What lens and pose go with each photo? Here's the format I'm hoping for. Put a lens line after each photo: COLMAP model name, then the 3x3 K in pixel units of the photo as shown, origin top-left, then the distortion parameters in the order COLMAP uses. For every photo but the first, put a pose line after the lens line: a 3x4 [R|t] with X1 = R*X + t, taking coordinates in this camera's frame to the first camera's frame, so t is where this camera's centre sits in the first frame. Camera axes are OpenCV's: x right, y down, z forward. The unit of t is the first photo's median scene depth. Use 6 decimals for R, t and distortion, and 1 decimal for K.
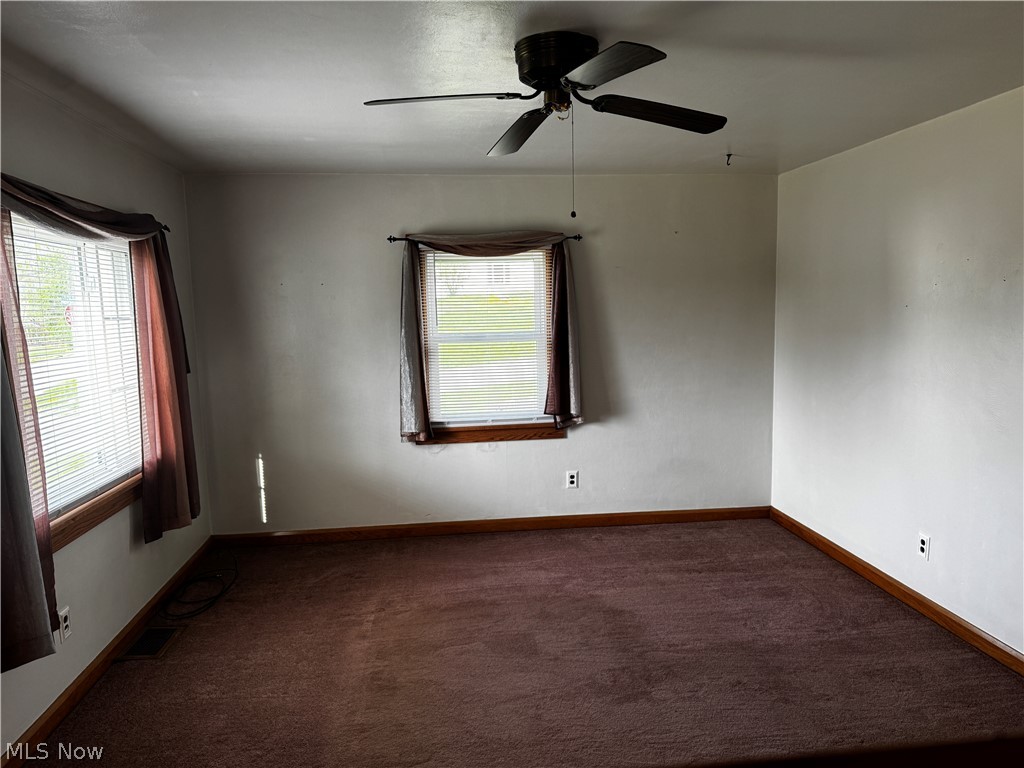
lens RADIAL K [[728.5, 0, 512.0], [0, 728.5, 384.0], [0, 0, 1]] dist [0.107826, -0.144249]
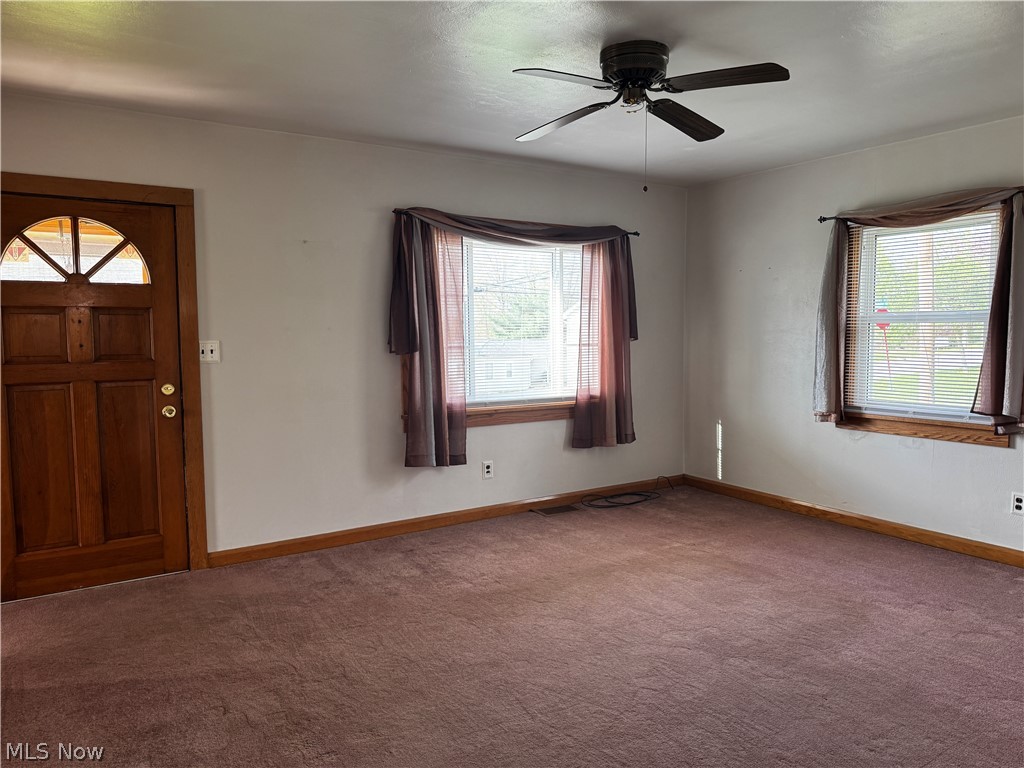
lens RADIAL K [[728.5, 0, 512.0], [0, 728.5, 384.0], [0, 0, 1]] dist [0.107826, -0.144249]
pose [[0.442514, 0.087635, -0.892469, 0.574614], [-0.099987, 0.993830, 0.048011, 0.022176], [0.891170, 0.067990, 0.448546, 0.170526]]
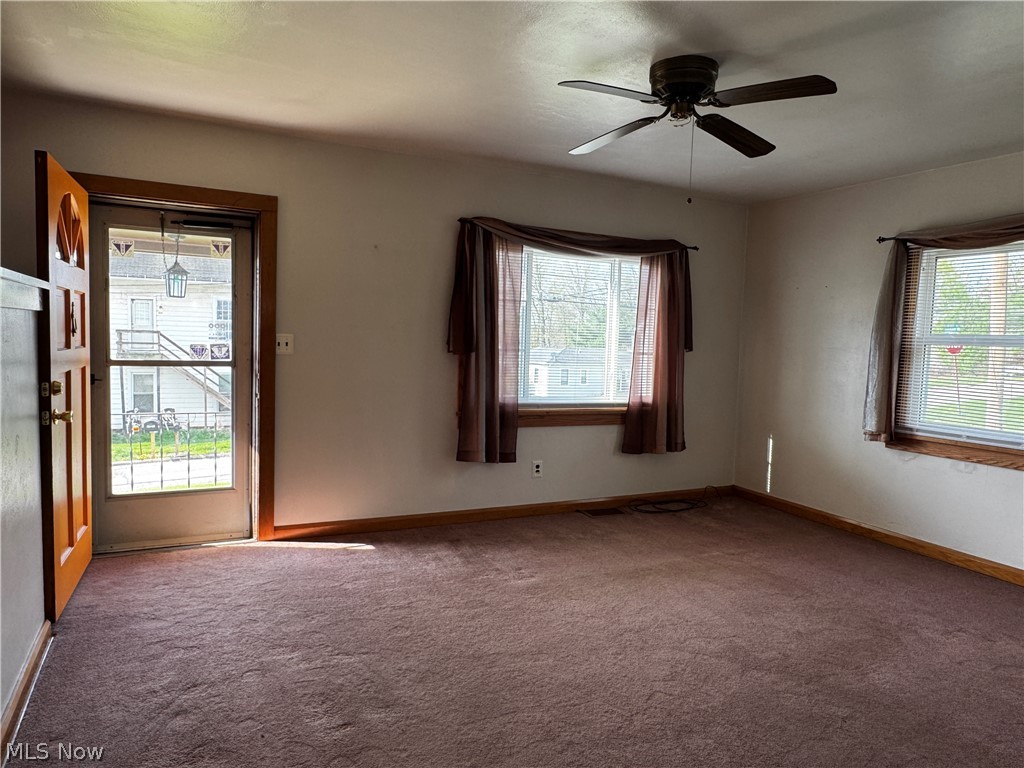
lens RADIAL K [[683.6, 0, 512.0], [0, 683.6, 384.0], [0, 0, 1]] dist [0.001786, 0.007999]
pose [[0.336840, 0.101200, -0.936107, 0.567994], [-0.143563, 0.988103, 0.055163, 0.021607], [0.930553, 0.115810, 0.347361, 0.211944]]
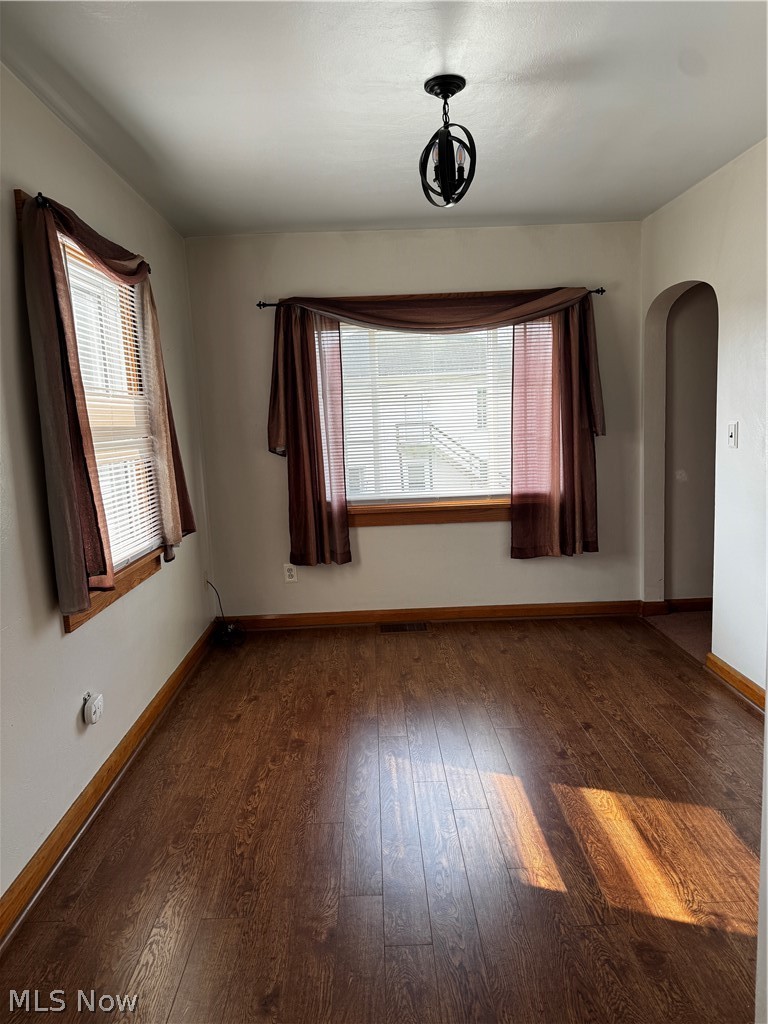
lens RADIAL K [[728.5, 0, 384.0], [0, 728.5, 512.0], [0, 0, 1]] dist [0.107826, -0.144249]
pose [[-0.089348, 0.161184, -0.982872, 0.585221], [-0.062961, 0.983931, 0.167081, -0.042775], [0.994008, 0.076811, -0.077764, 0.672161]]
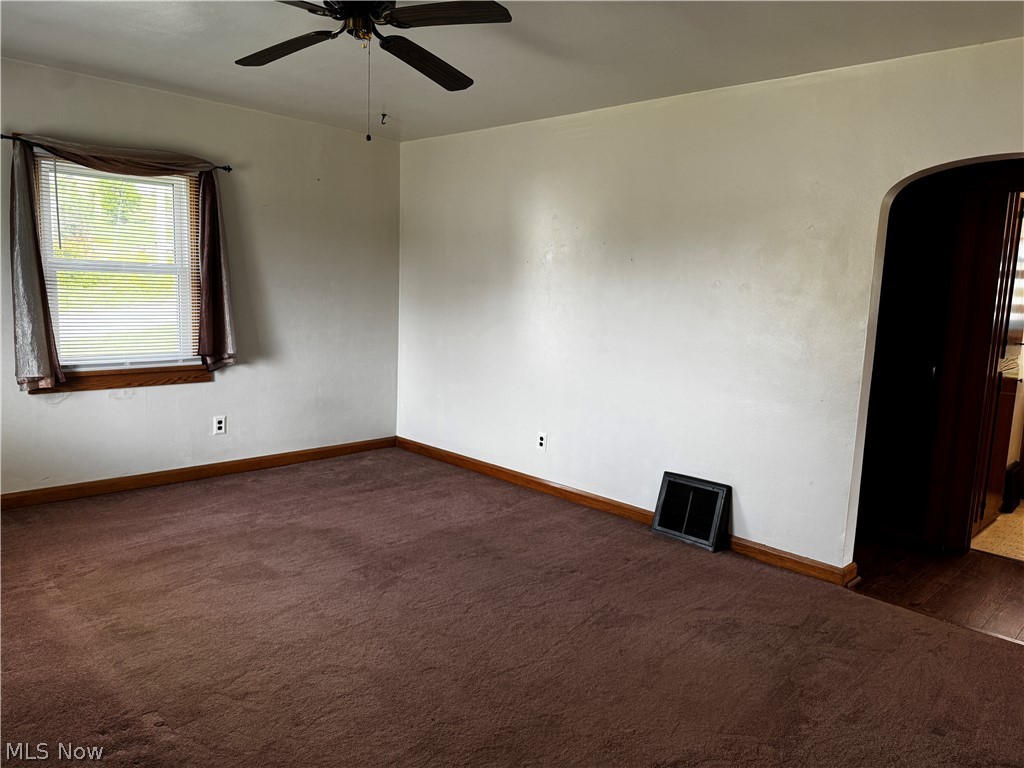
lens RADIAL K [[728.5, 0, 512.0], [0, 728.5, 384.0], [0, 0, 1]] dist [0.107826, -0.144249]
pose [[0.776886, -0.035494, 0.628639, -0.241940], [0.017213, 0.999234, 0.035147, 0.053522], [-0.629405, -0.016484, 0.776902, 0.012312]]
